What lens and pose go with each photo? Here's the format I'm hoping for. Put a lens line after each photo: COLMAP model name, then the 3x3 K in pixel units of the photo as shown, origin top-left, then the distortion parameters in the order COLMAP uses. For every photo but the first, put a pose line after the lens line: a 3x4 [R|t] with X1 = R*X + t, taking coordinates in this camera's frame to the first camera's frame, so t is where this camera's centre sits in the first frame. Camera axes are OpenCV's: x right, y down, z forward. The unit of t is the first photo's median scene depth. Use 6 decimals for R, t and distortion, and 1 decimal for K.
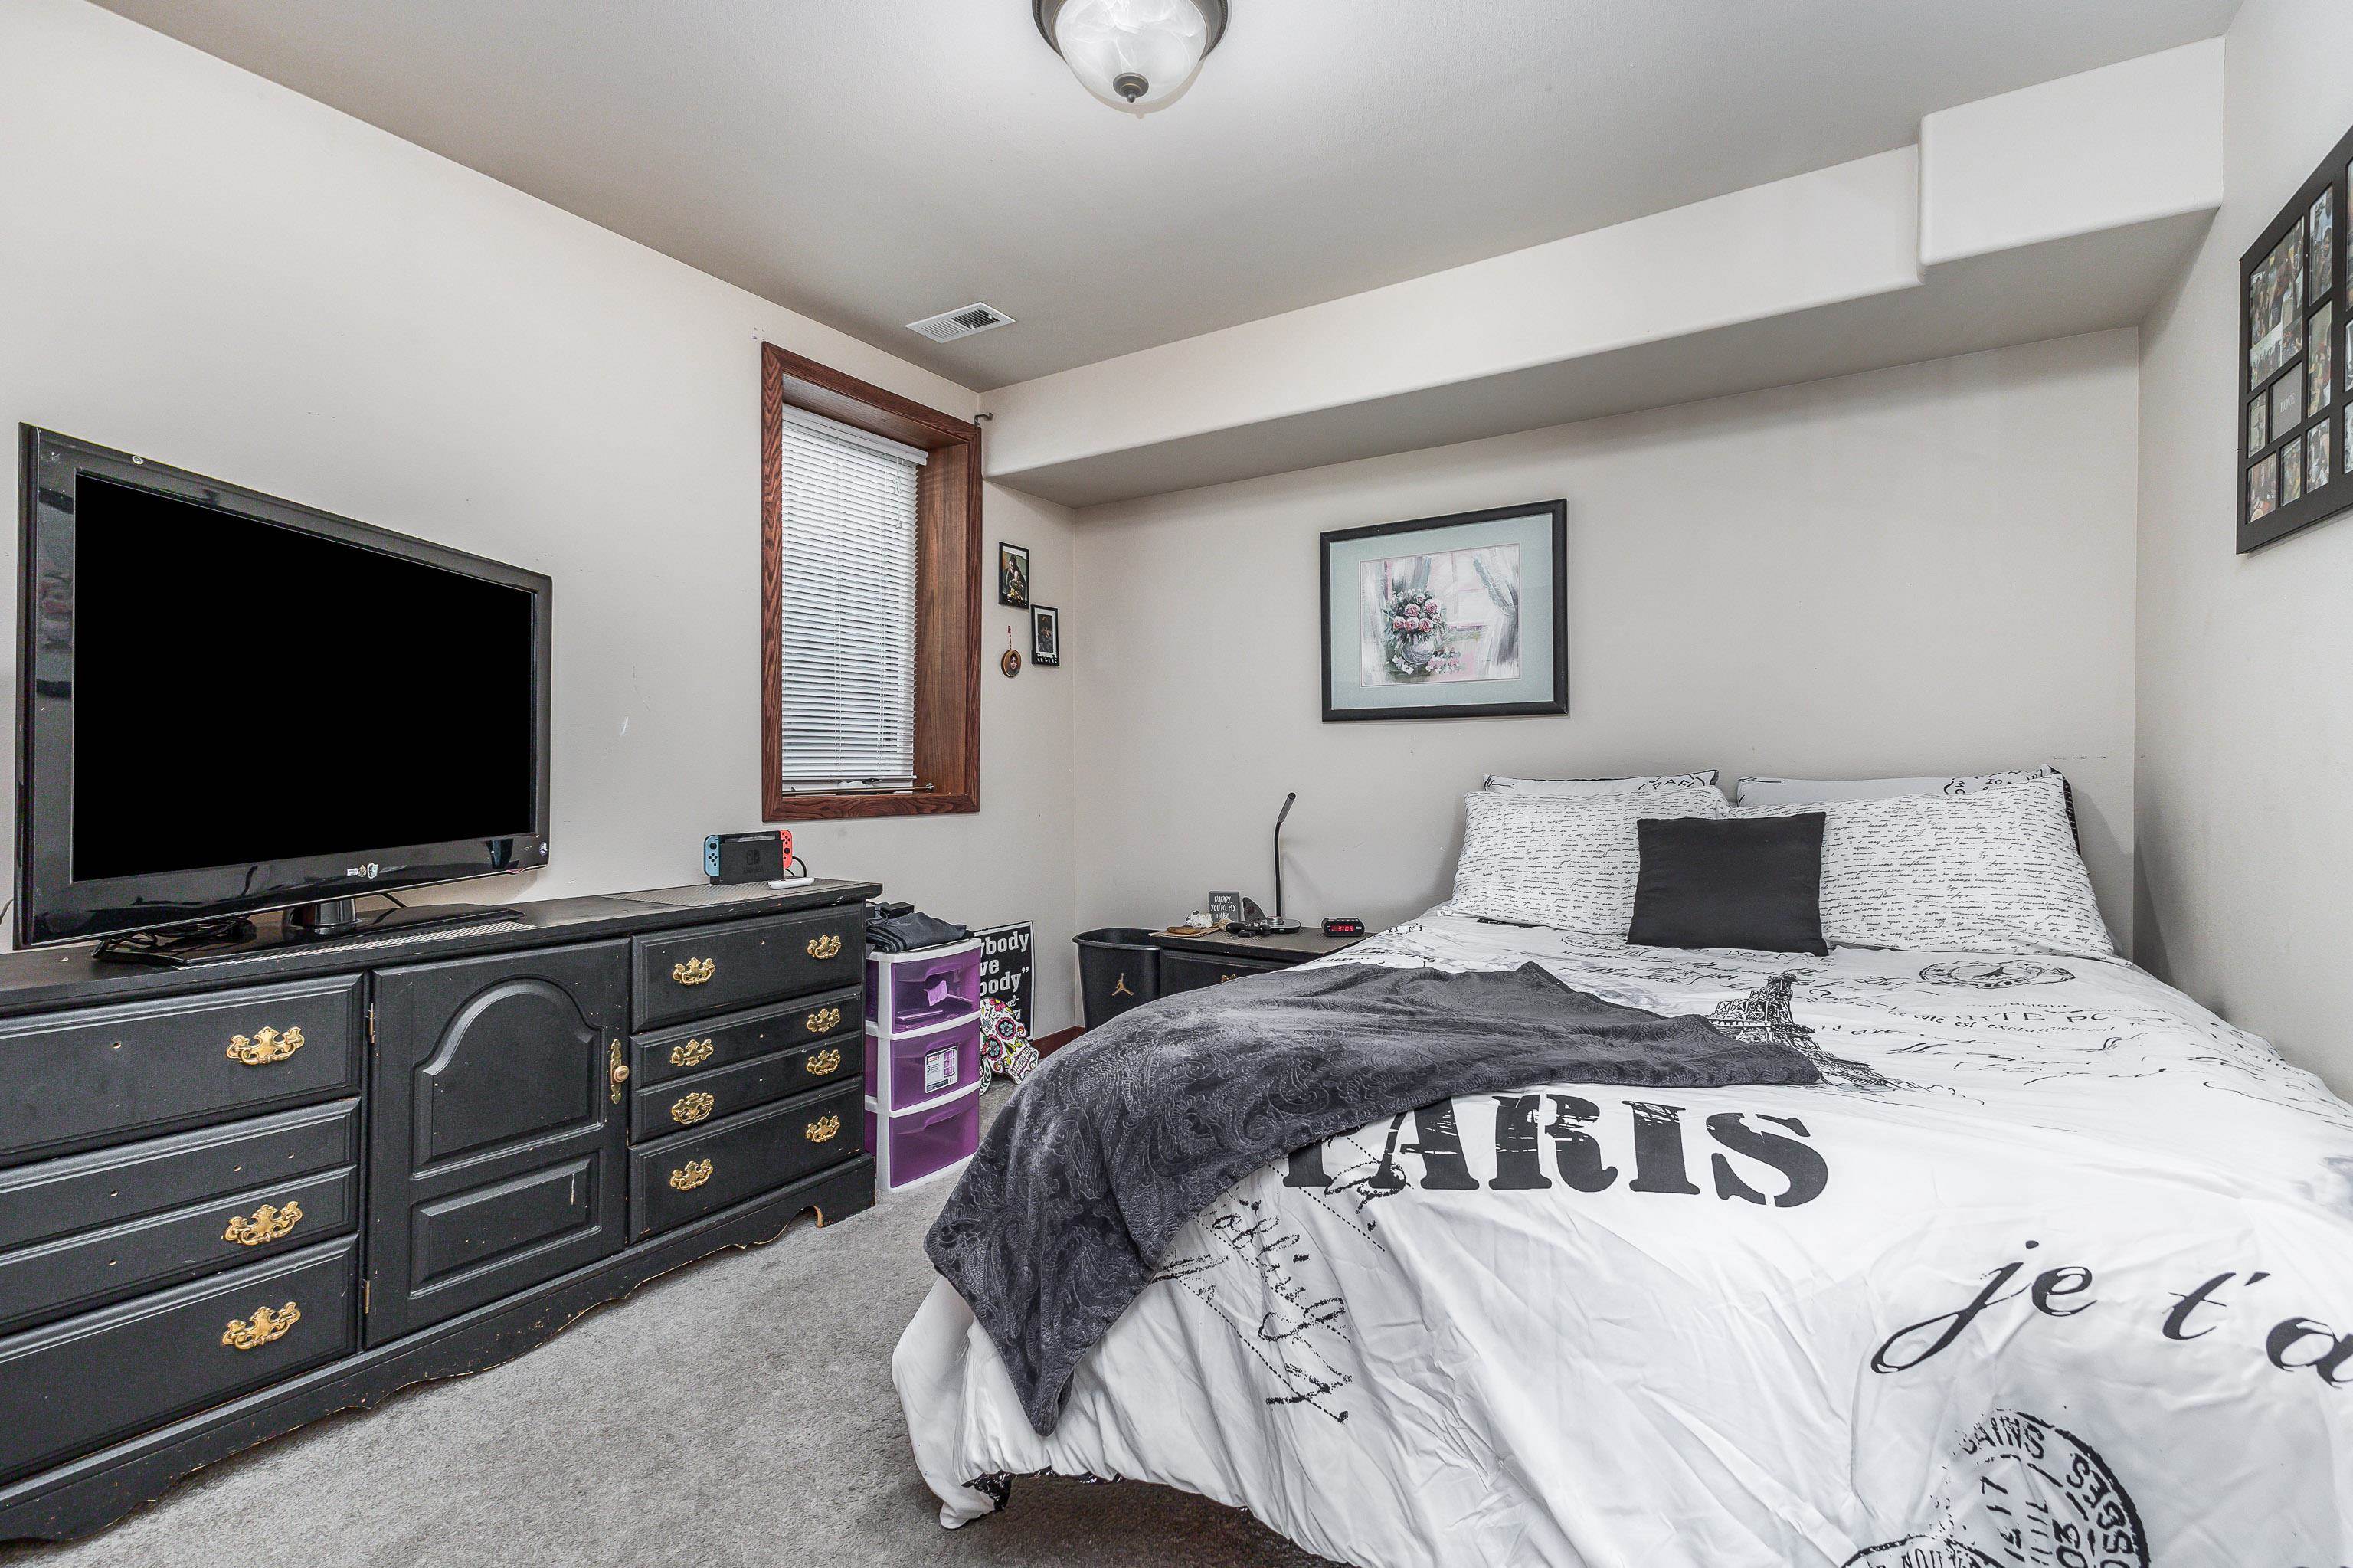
lens RADIAL K [[1049.1, 0, 1176.3], [0, 1049.1, 774.6], [0, 0, 1]] dist [0.009060, -0.000951]
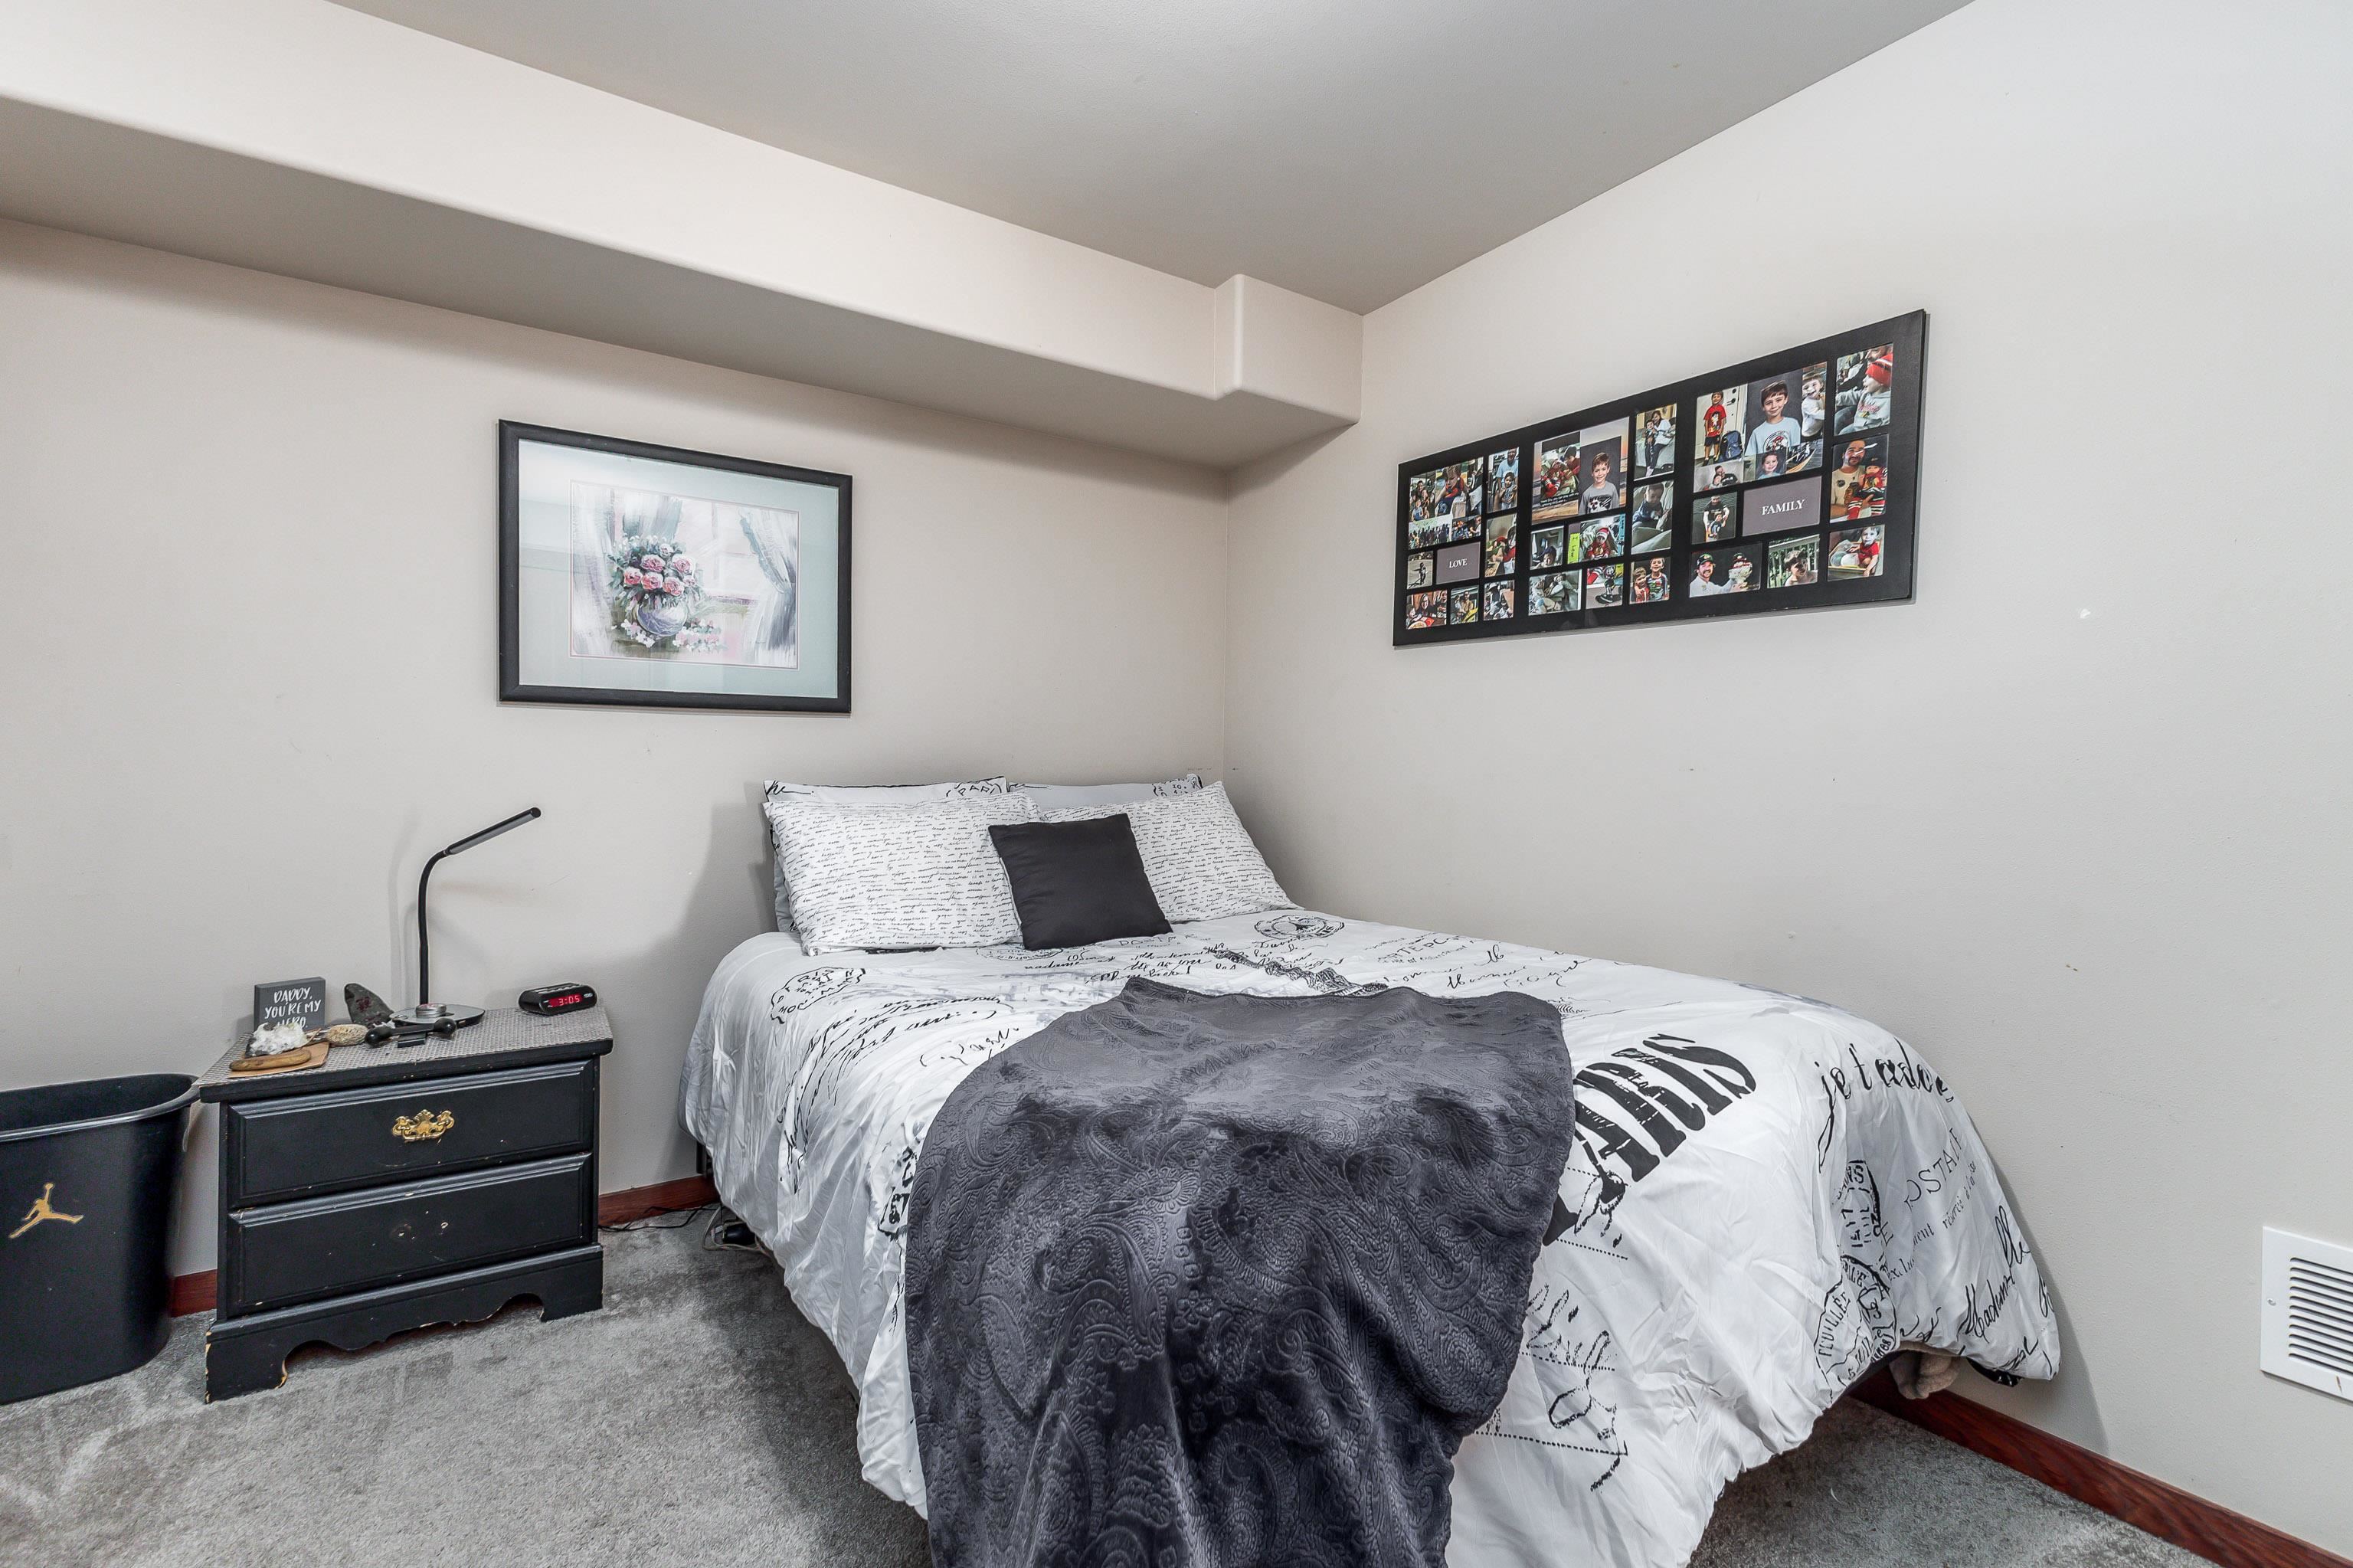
lens RADIAL K [[1049.1, 0, 1176.3], [0, 1049.1, 774.6], [0, 0, 1]] dist [0.009060, -0.000951]
pose [[0.405378, 0.005157, 0.914135, -0.347875], [-0.003274, 0.999986, -0.004189, -0.002119], [-0.914143, -0.001295, 0.405389, 0.380629]]
